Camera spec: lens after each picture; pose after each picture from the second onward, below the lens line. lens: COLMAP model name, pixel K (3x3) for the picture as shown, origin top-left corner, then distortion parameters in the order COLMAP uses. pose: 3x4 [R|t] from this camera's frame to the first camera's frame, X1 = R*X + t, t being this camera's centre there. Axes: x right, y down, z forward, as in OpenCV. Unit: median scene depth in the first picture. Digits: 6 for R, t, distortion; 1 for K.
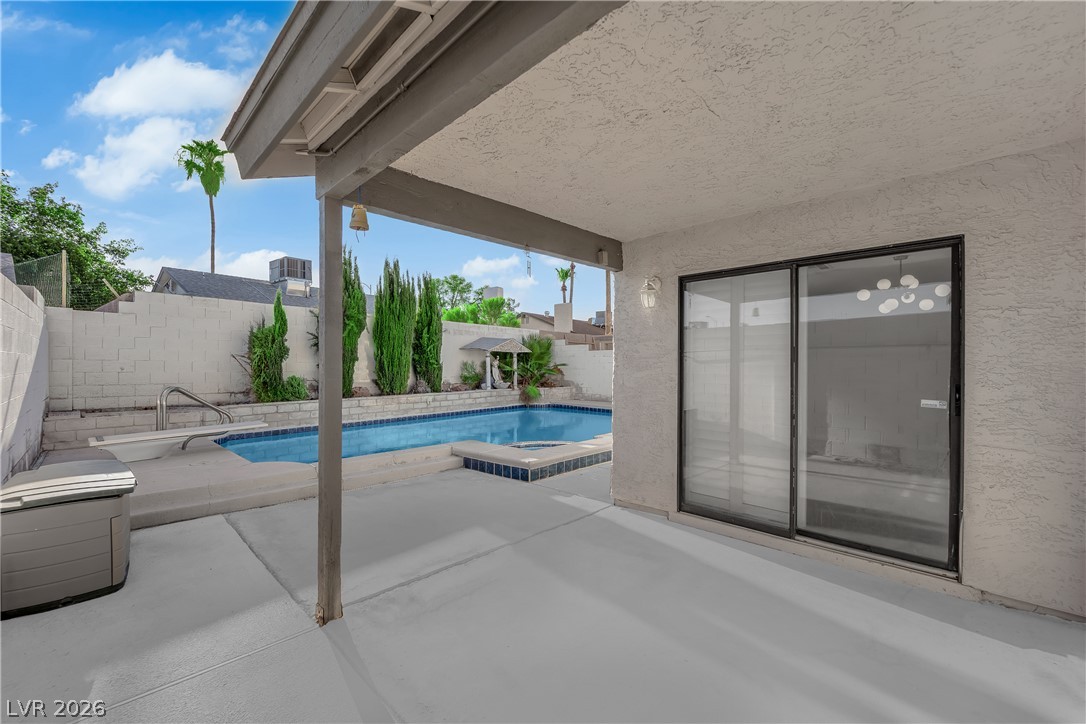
lens RADIAL K [[442.4, 0, 538.4], [0, 442.4, 364.5], [0, 0, 1]] dist [-0.006122, -0.004832]
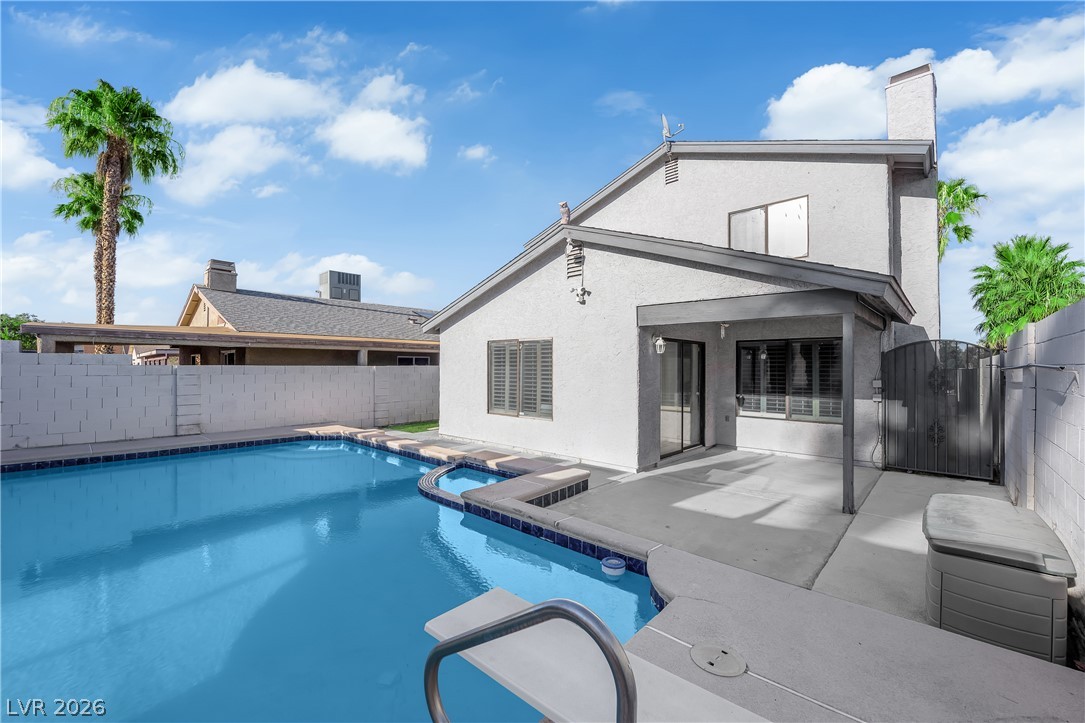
lens RADIAL K [[441.0, 0, 539.4], [0, 441.0, 364.2], [0, 0, 1]] dist [-0.008774, -0.004740]
pose [[-0.032776, 0.004731, 0.999452, -0.494893], [-0.004341, 0.999979, -0.004876, -0.021527], [-0.999453, -0.004499, -0.032754, 0.500805]]
